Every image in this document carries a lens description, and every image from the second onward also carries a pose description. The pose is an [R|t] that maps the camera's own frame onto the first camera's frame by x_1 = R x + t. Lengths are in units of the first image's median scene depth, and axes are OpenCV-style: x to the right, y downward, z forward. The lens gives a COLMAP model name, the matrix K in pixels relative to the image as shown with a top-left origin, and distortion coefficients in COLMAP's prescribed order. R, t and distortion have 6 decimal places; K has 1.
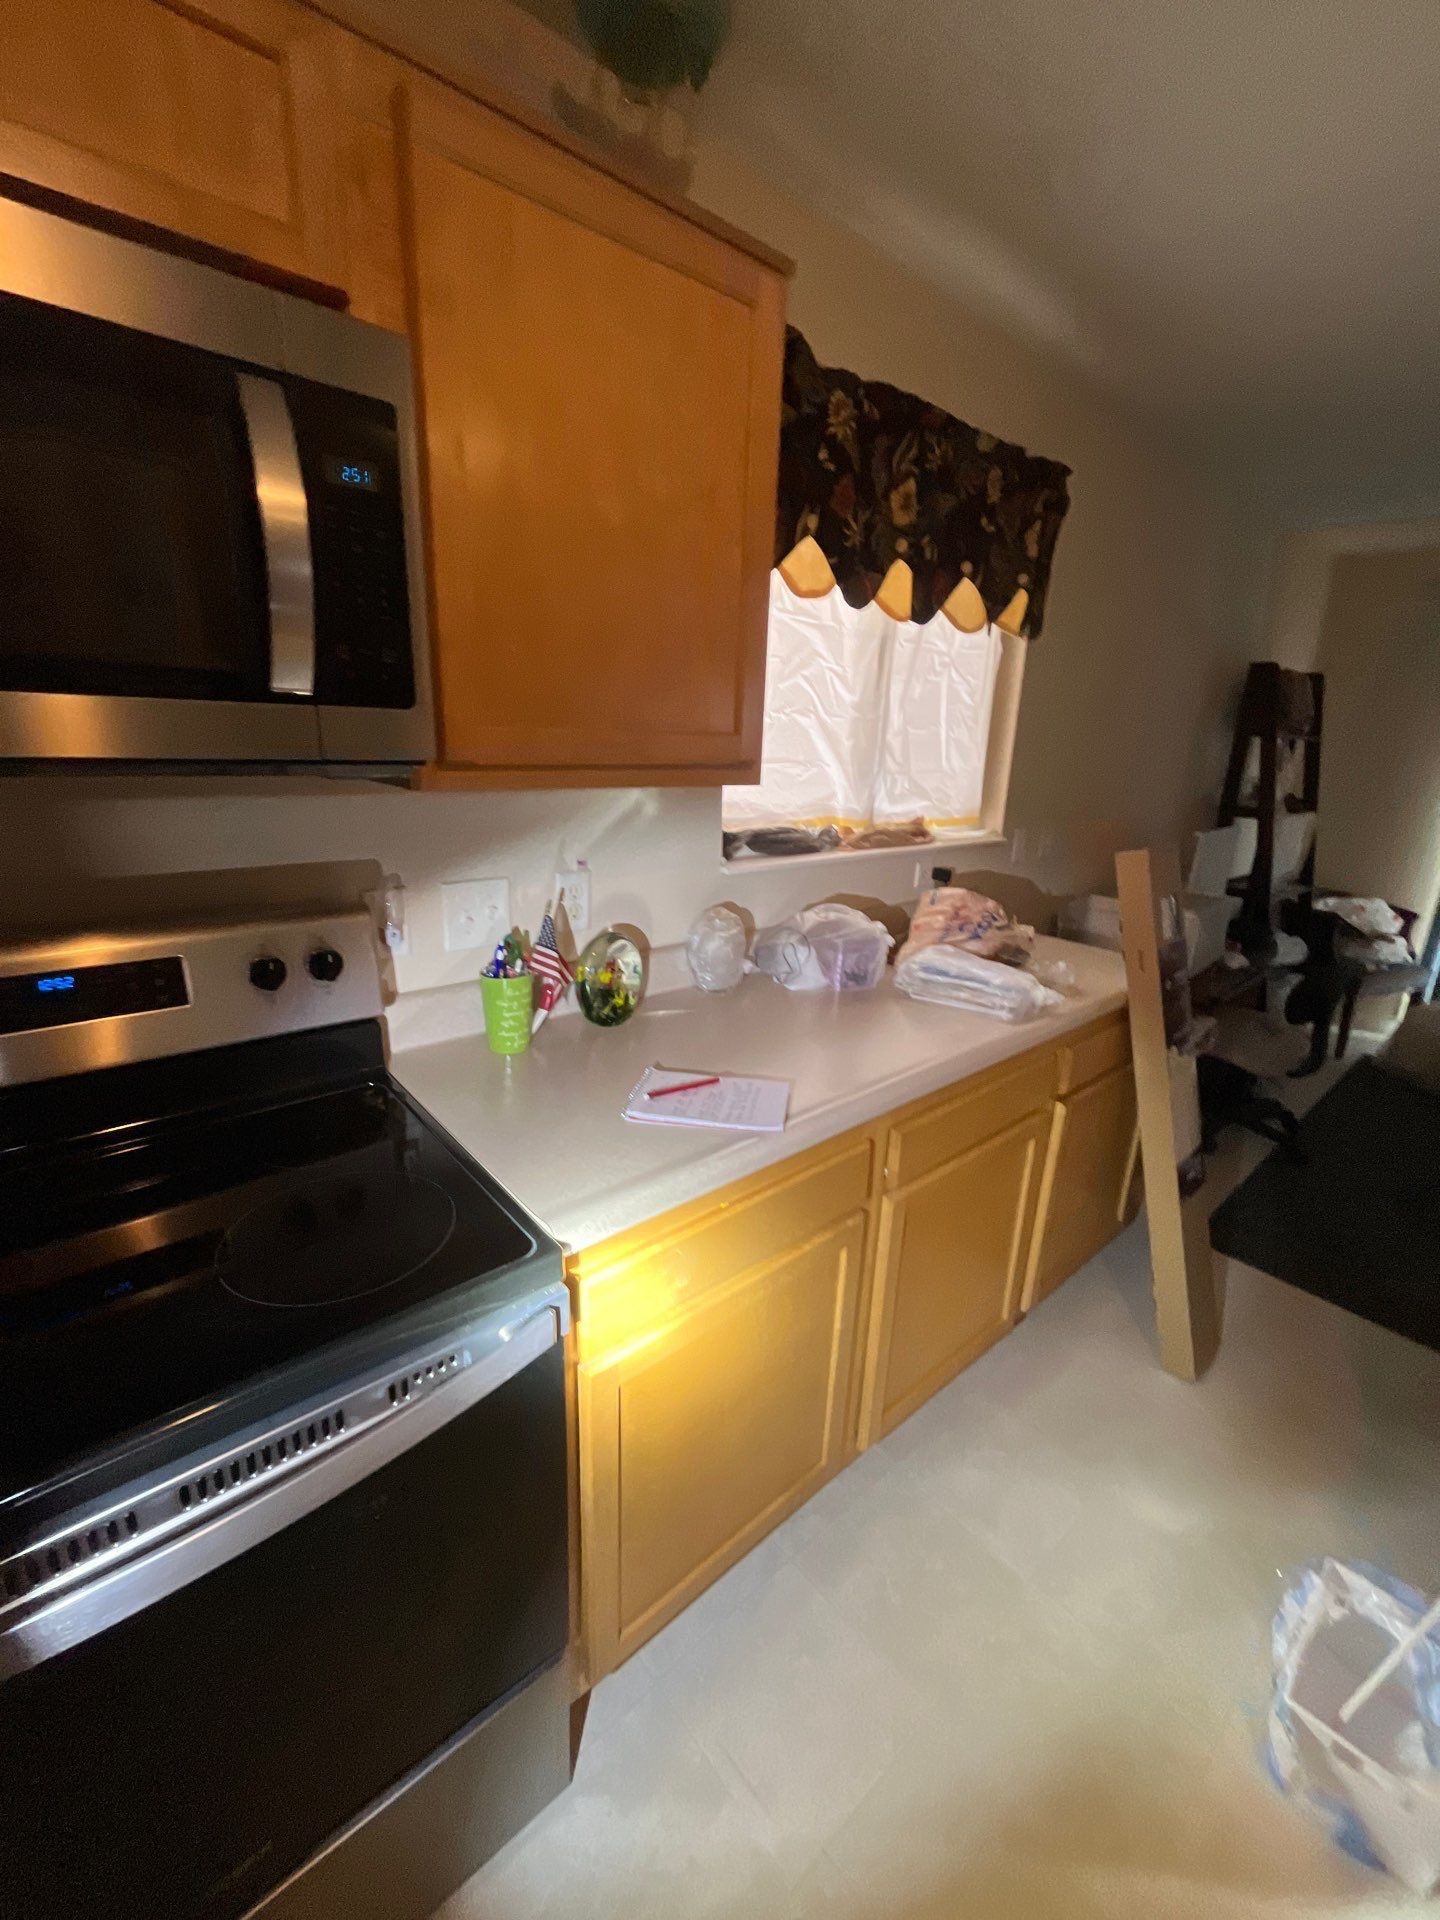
lens RADIAL K [[775.5, 0, 711.5], [0, 775.5, 961.9], [0, 0, 1]] dist [0.000216, -0.000329]
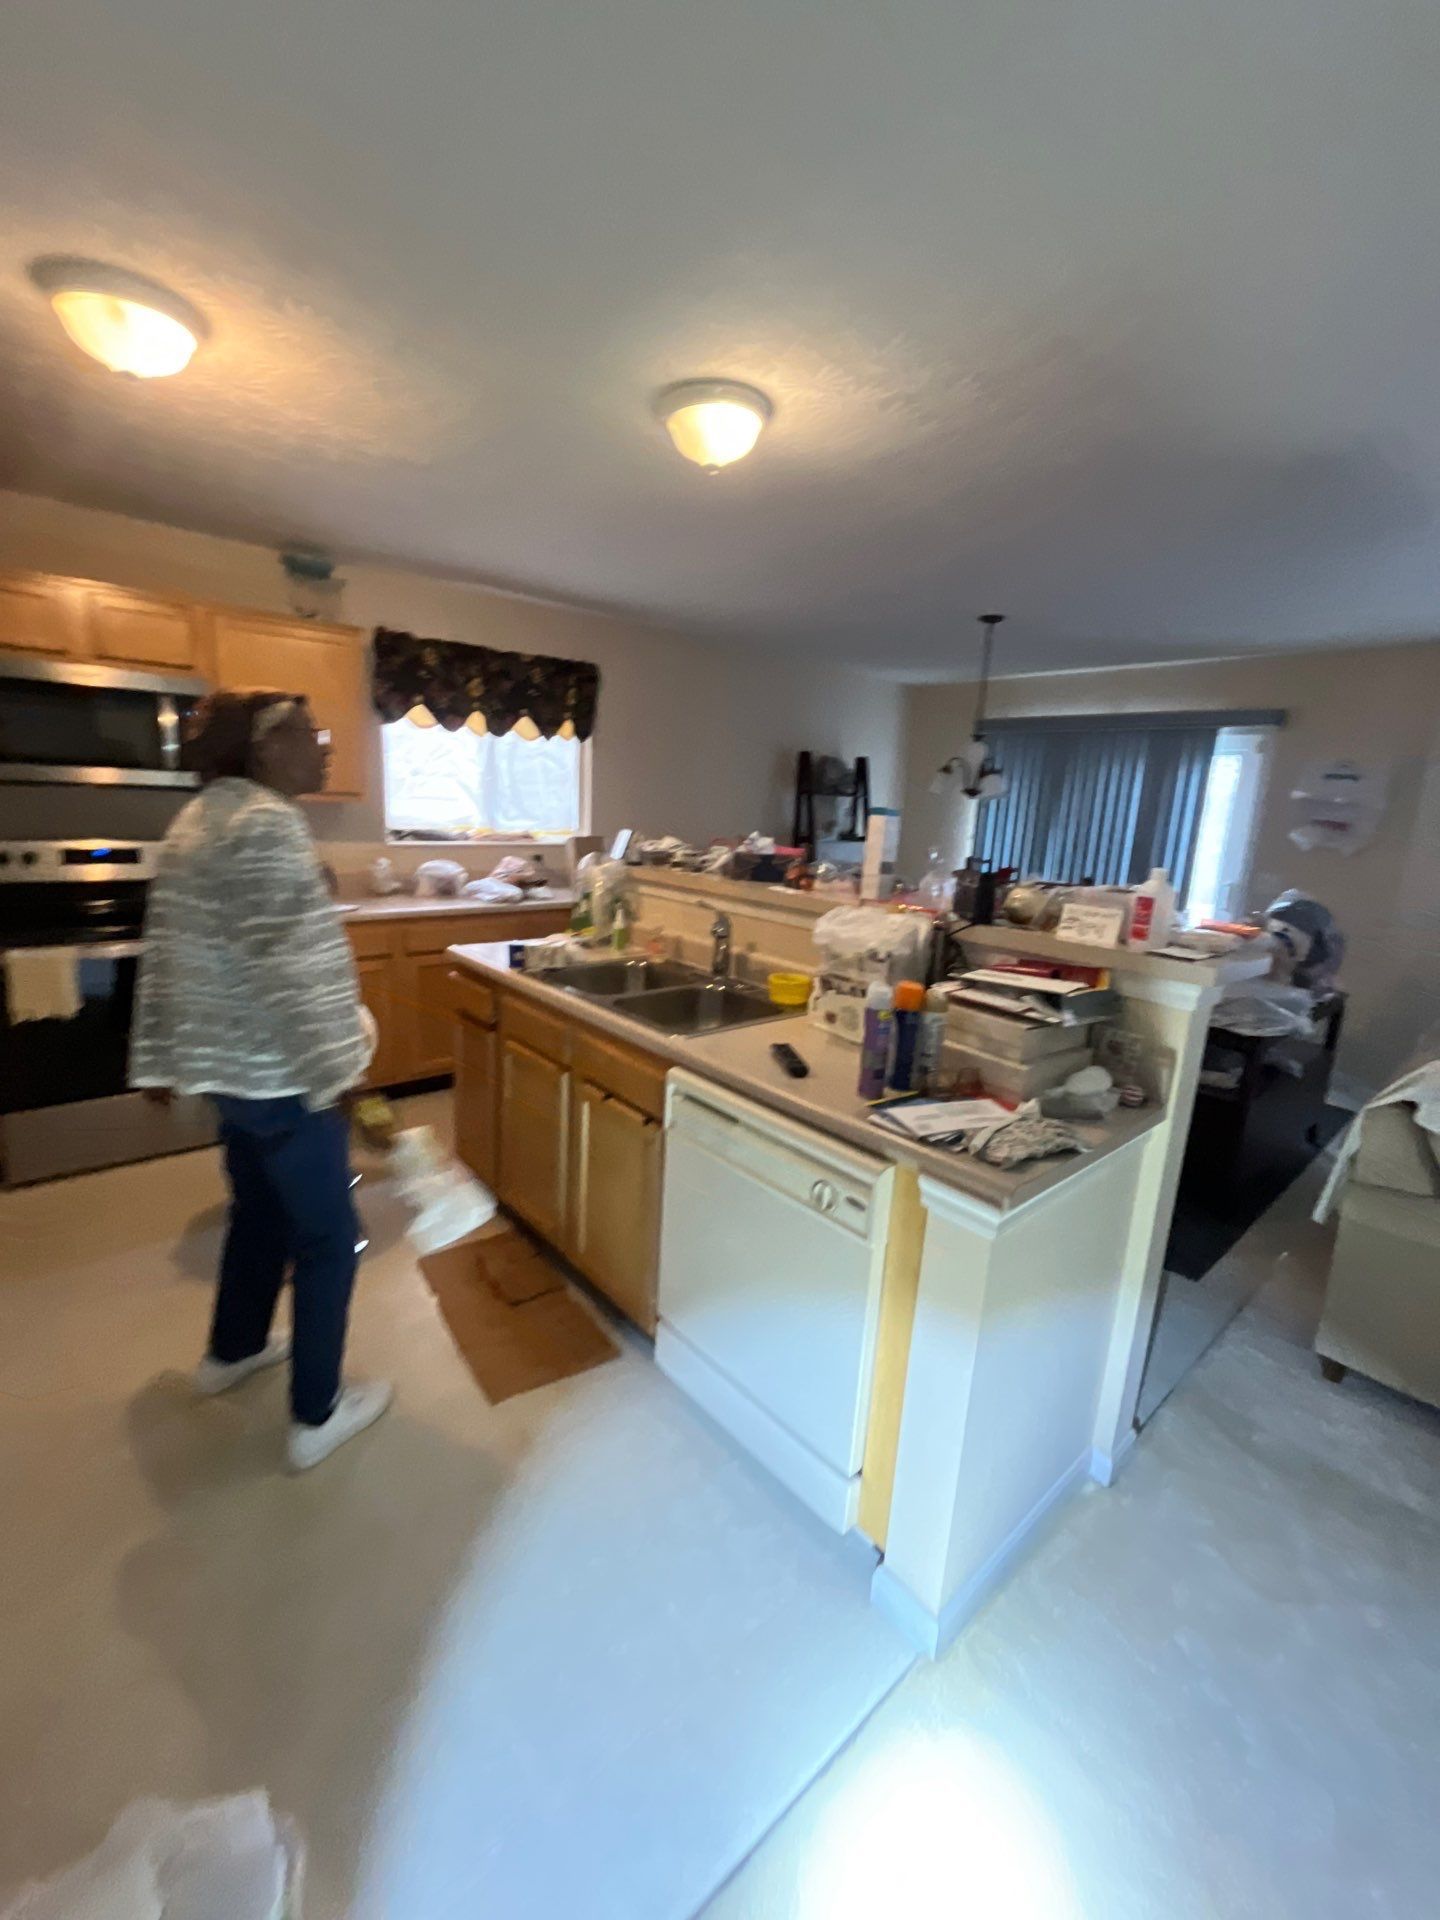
lens RADIAL K [[775.5, 0, 713.9], [0, 775.5, 951.0], [0, 0, 1]] dist [0.000216, -0.000329]
pose [[0.999670, 0.012889, 0.022241, 0.716102], [-0.010866, 0.995992, -0.088784, 0.296226], [-0.023296, 0.088513, 0.995803, -0.961464]]
